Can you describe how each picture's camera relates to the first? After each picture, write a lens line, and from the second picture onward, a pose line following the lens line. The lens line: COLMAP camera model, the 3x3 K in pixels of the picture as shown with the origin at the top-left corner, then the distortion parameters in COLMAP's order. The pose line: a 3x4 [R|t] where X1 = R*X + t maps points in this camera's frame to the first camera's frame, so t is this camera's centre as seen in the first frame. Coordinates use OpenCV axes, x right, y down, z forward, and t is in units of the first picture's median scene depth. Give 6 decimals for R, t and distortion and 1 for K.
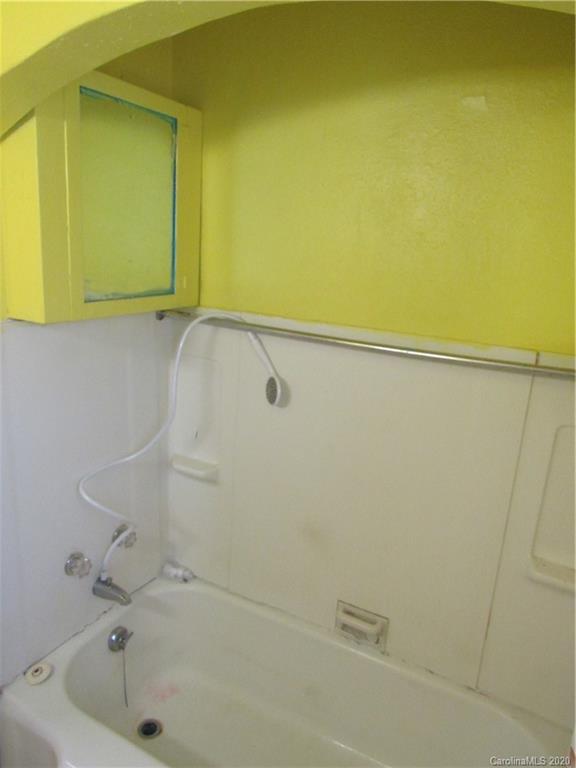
lens RADIAL K [[531.0, 0, 288.0], [0, 531.0, 384.0], [0, 0, 1]] dist [-0.044482, 0.025631]
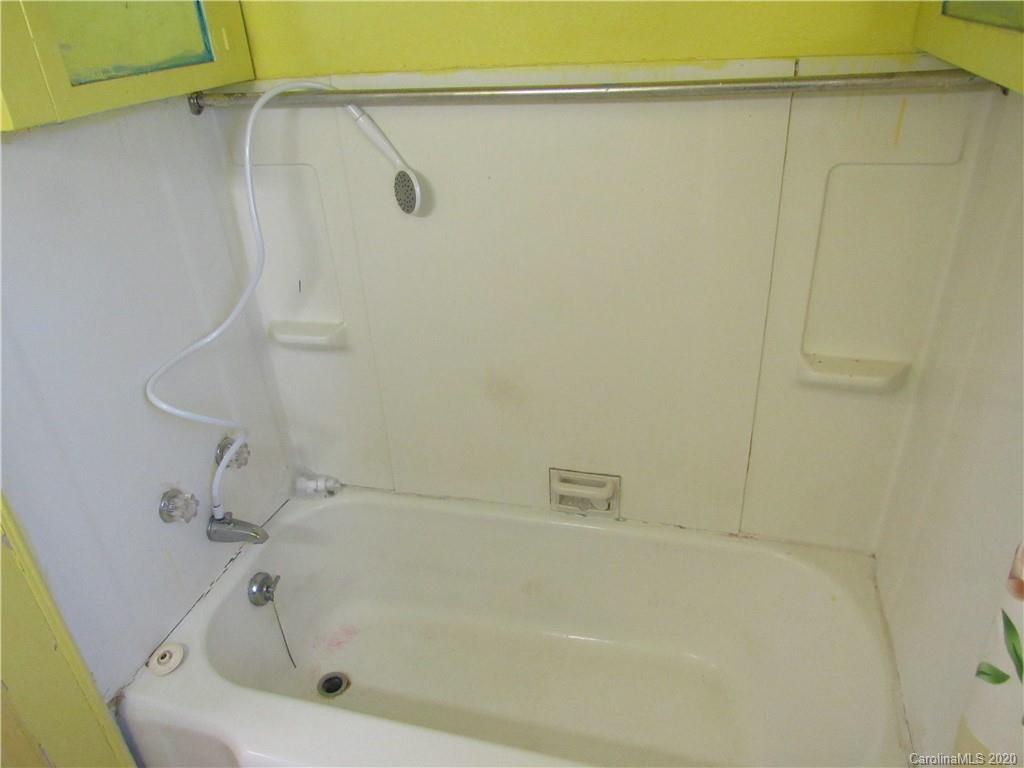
lens RADIAL K [[722.1, 0, 512.0], [0, 722.1, 384.0], [0, 0, 1]] dist [-0.034576, -0.000105]
pose [[0.968720, -0.209908, 0.132366, -0.065880], [0.171111, 0.951319, 0.256345, 0.030006], [-0.179732, -0.225677, 0.957479, 0.069055]]
